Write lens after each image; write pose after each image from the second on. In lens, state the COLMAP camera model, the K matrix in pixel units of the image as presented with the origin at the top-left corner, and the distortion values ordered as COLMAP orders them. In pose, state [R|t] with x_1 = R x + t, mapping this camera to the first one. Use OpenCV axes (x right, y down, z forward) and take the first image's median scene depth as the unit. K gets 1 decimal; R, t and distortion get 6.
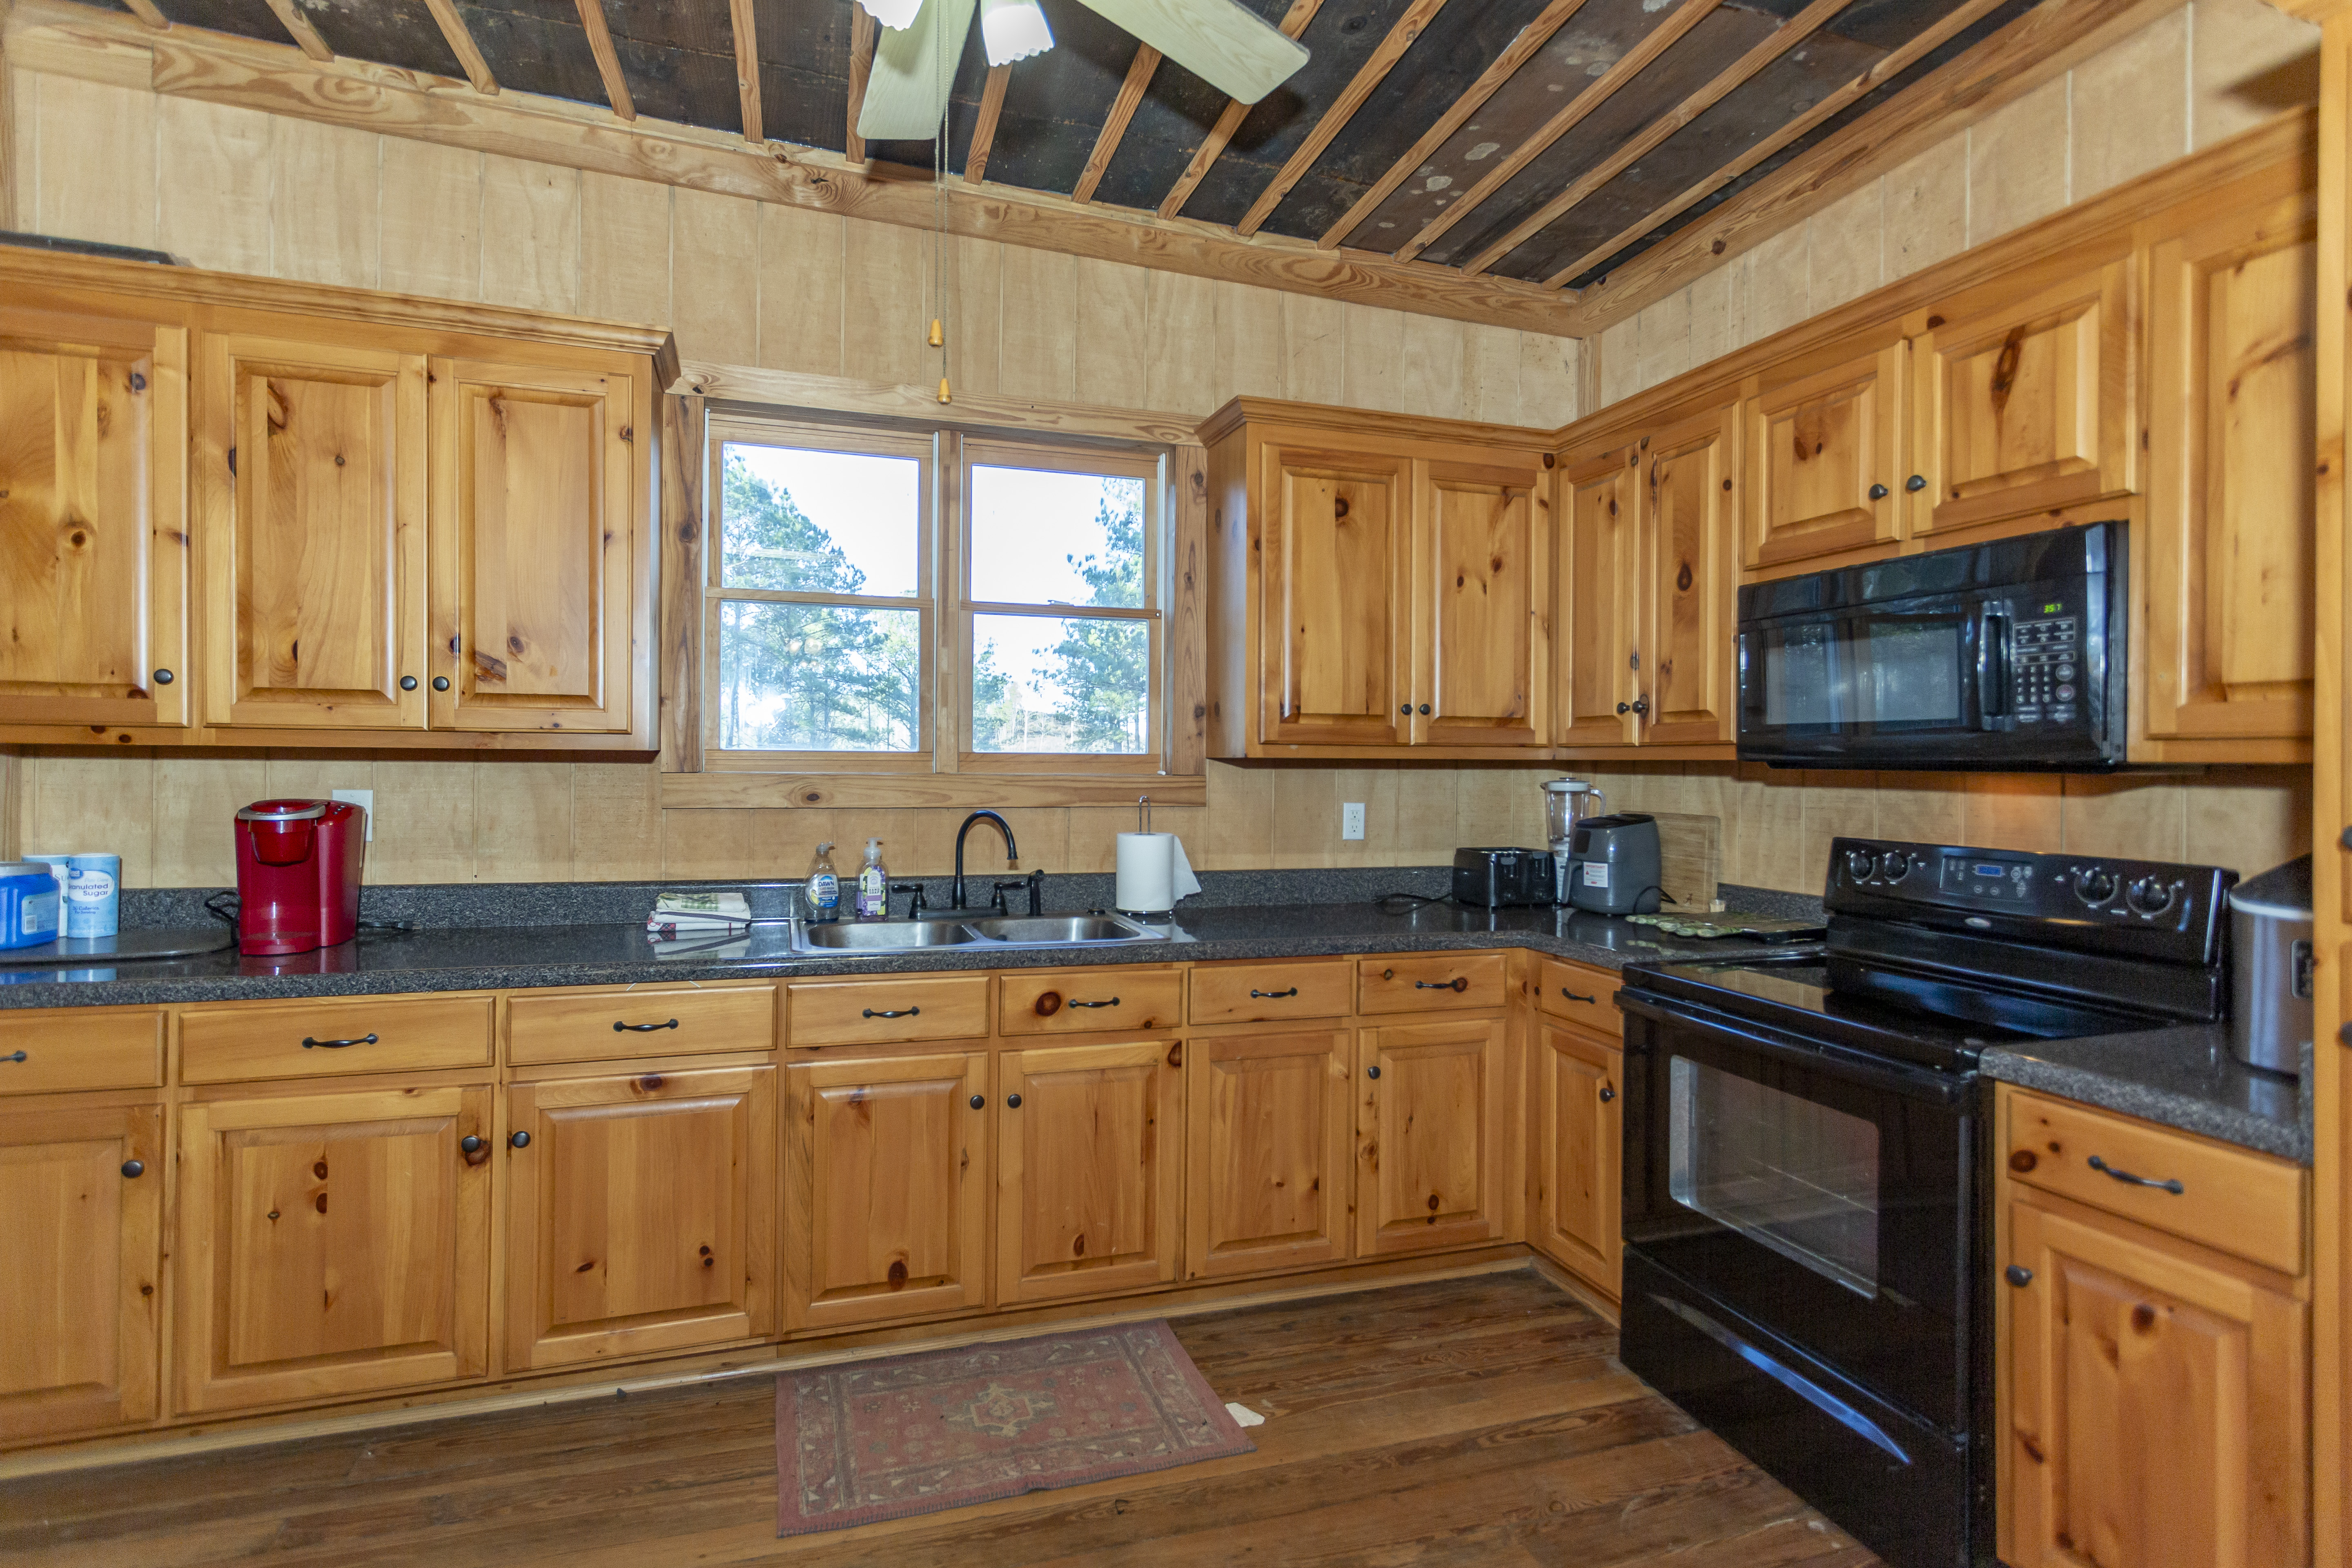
lens RADIAL K [[1150.2, 0, 1231.4], [0, 1150.2, 792.4], [0, 0, 1]] dist [0.001778, 0.000833]
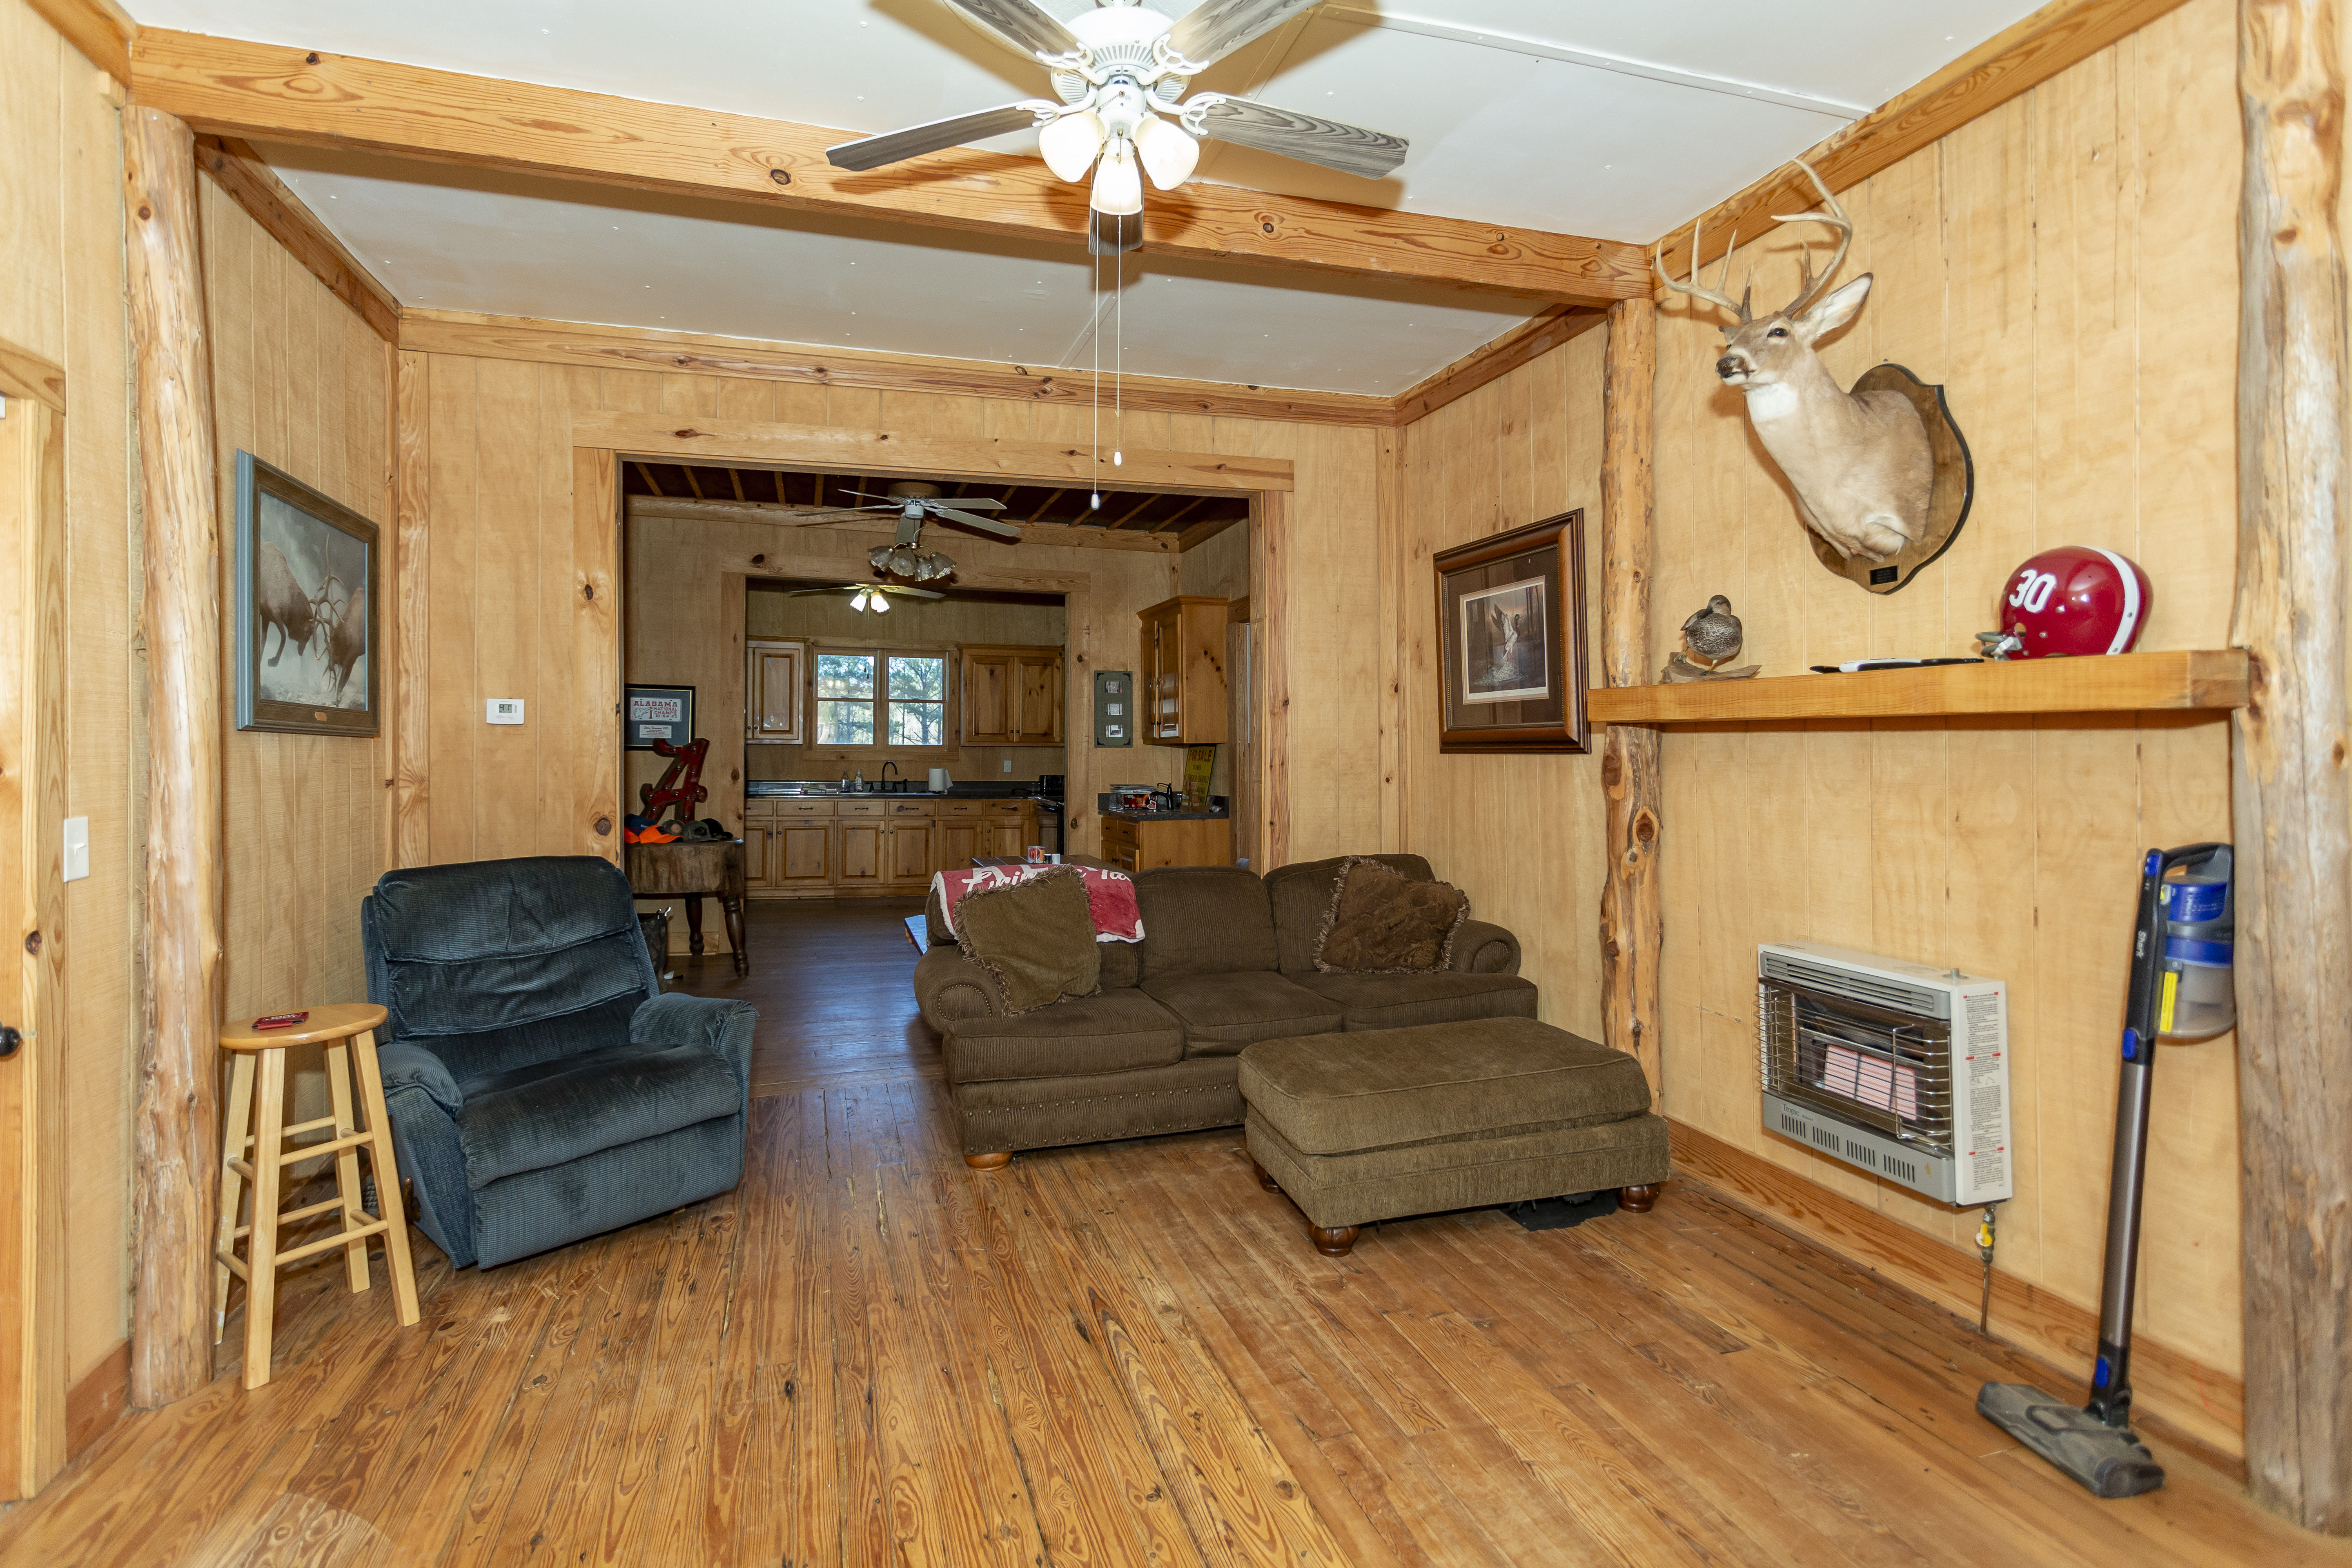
lens RADIAL K [[1150.2, 0, 1051.8], [0, 1150.2, 788.4], [0, 0, 1]] dist [0.001778, 0.000833]
pose [[0.985790, 0.005757, -0.167886, 0.953010], [-0.004776, 0.999969, 0.006248, 0.083302], [0.167917, -0.005358, 0.985787, -2.630886]]
